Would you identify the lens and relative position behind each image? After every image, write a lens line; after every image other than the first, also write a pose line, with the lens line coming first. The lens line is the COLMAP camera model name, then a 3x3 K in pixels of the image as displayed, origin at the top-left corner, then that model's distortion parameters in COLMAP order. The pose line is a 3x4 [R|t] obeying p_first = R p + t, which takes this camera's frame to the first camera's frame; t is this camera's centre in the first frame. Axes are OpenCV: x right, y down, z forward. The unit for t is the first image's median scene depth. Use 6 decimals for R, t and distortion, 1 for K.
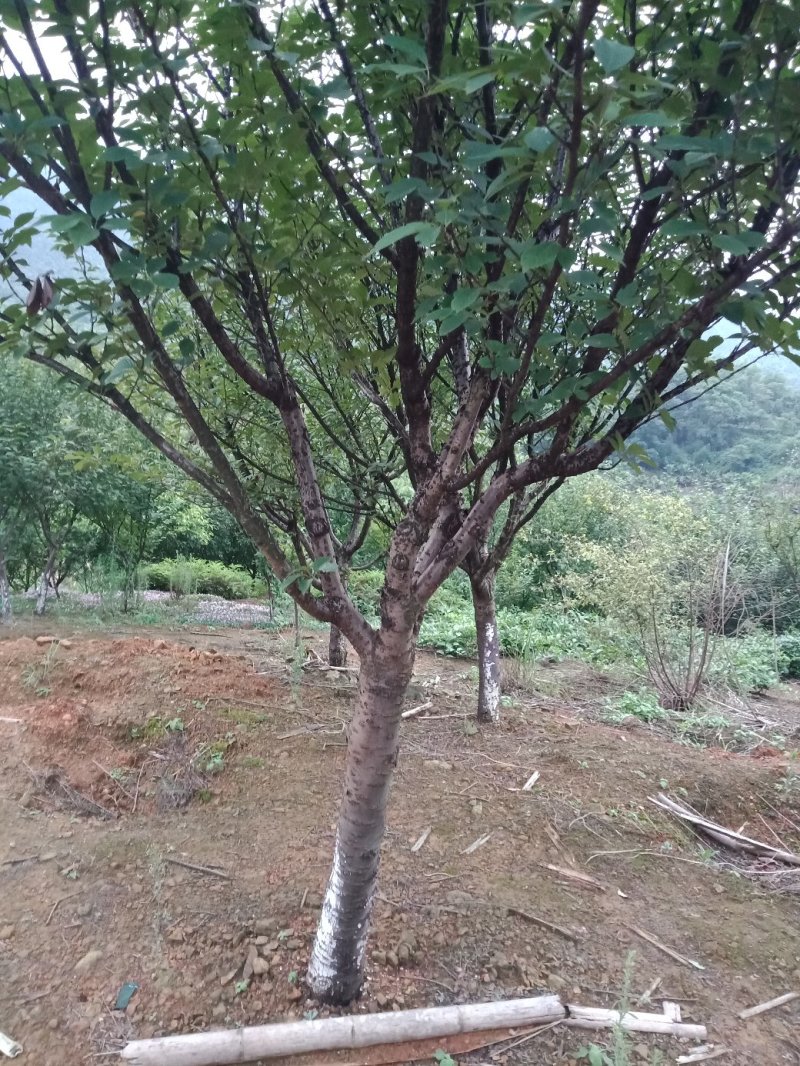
lens RADIAL K [[793.1, 0, 400.0], [0, 793.1, 533.0], [0, 0, 1]] dist [0.060555, -0.078410]
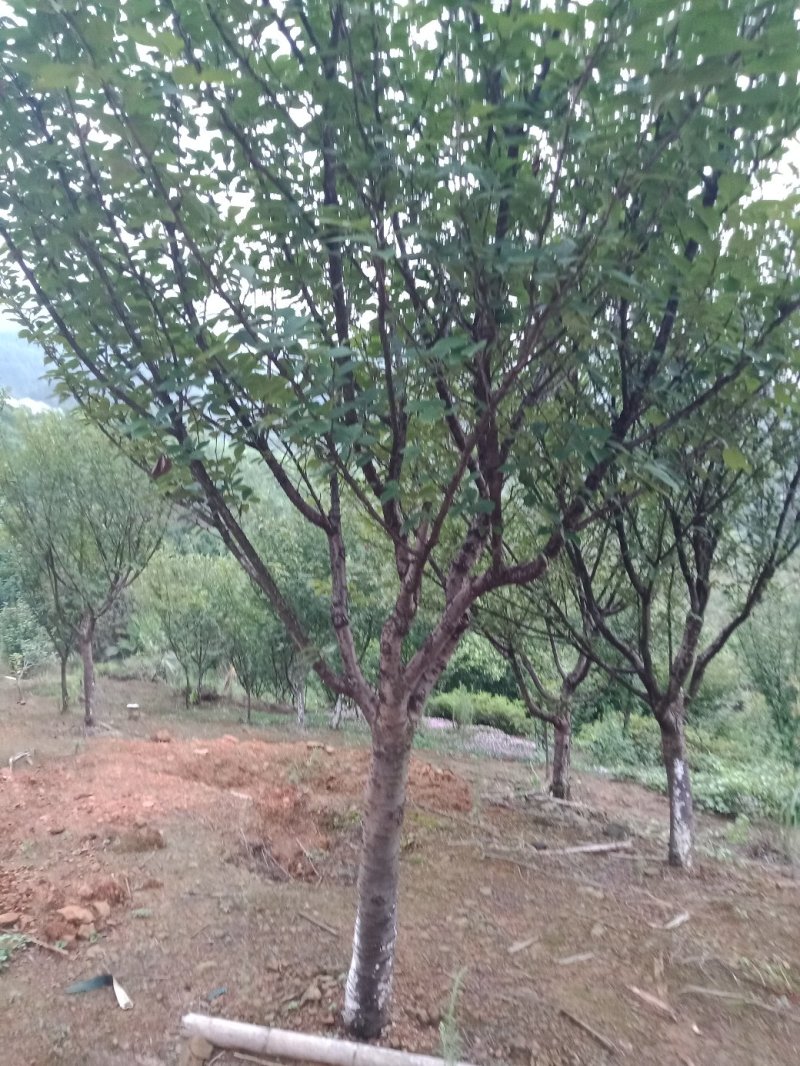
lens RADIAL K [[793.1, 0, 400.0], [0, 793.1, 533.0], [0, 0, 1]] dist [0.060555, -0.078410]
pose [[0.919920, -0.010169, -0.391973, 0.185813], [-0.059726, 0.984365, -0.165708, 0.022627], [0.387530, 0.175849, 0.904930, -0.069631]]
